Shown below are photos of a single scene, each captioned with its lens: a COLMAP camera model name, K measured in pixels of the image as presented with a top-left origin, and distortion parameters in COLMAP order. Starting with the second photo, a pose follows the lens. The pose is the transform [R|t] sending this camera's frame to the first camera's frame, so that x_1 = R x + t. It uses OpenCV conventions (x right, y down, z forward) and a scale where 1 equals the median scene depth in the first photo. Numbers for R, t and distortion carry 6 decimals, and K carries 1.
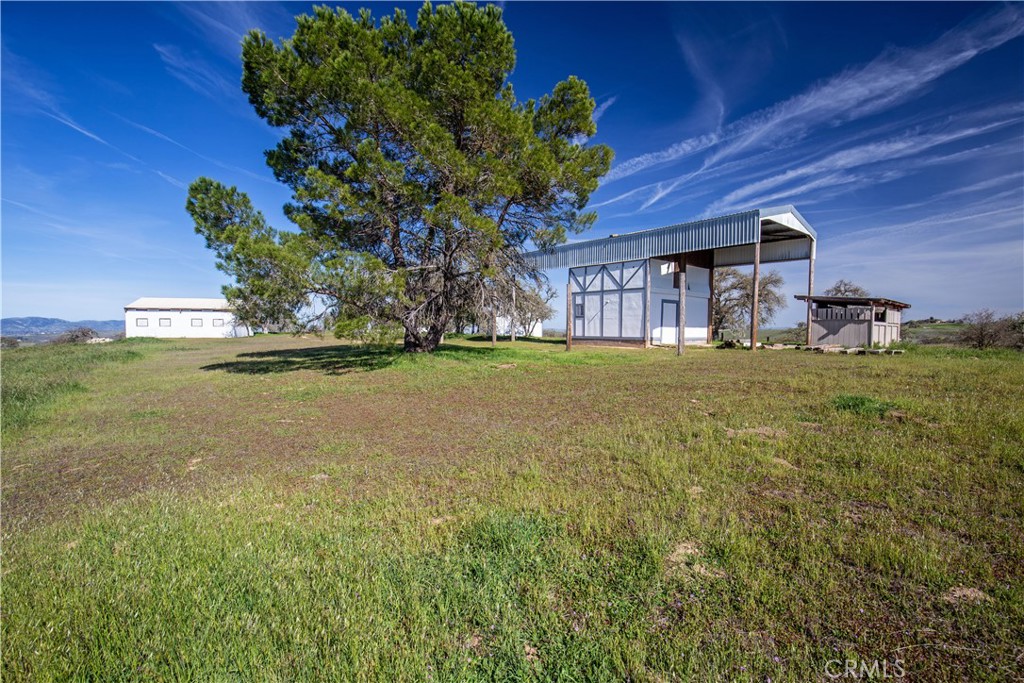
lens RADIAL K [[492.0, 0, 505.1], [0, 492.0, 339.5], [0, 0, 1]] dist [-0.019169, 0.006934]
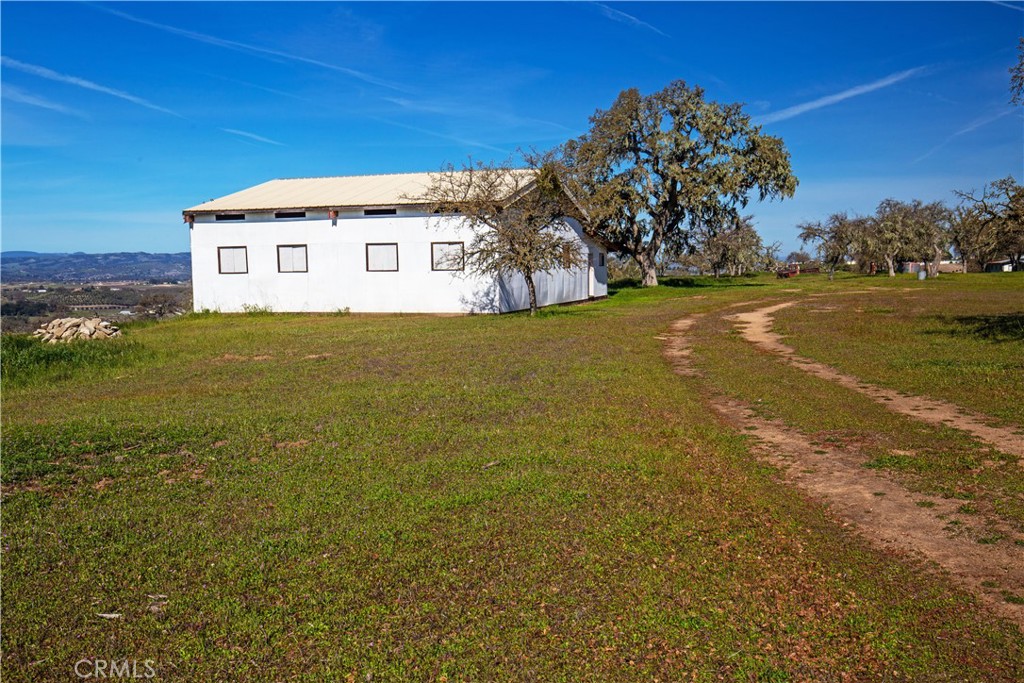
lens RADIAL K [[1005.4, 0, 506.7], [0, 1005.4, 348.4], [0, 0, 1]] dist [0.062953, 0.000000]
pose [[0.794605, 0.037468, -0.605970, -0.582832], [0.002301, 0.997901, 0.064719, -0.049606], [0.607123, -0.052820, 0.792851, 1.485887]]
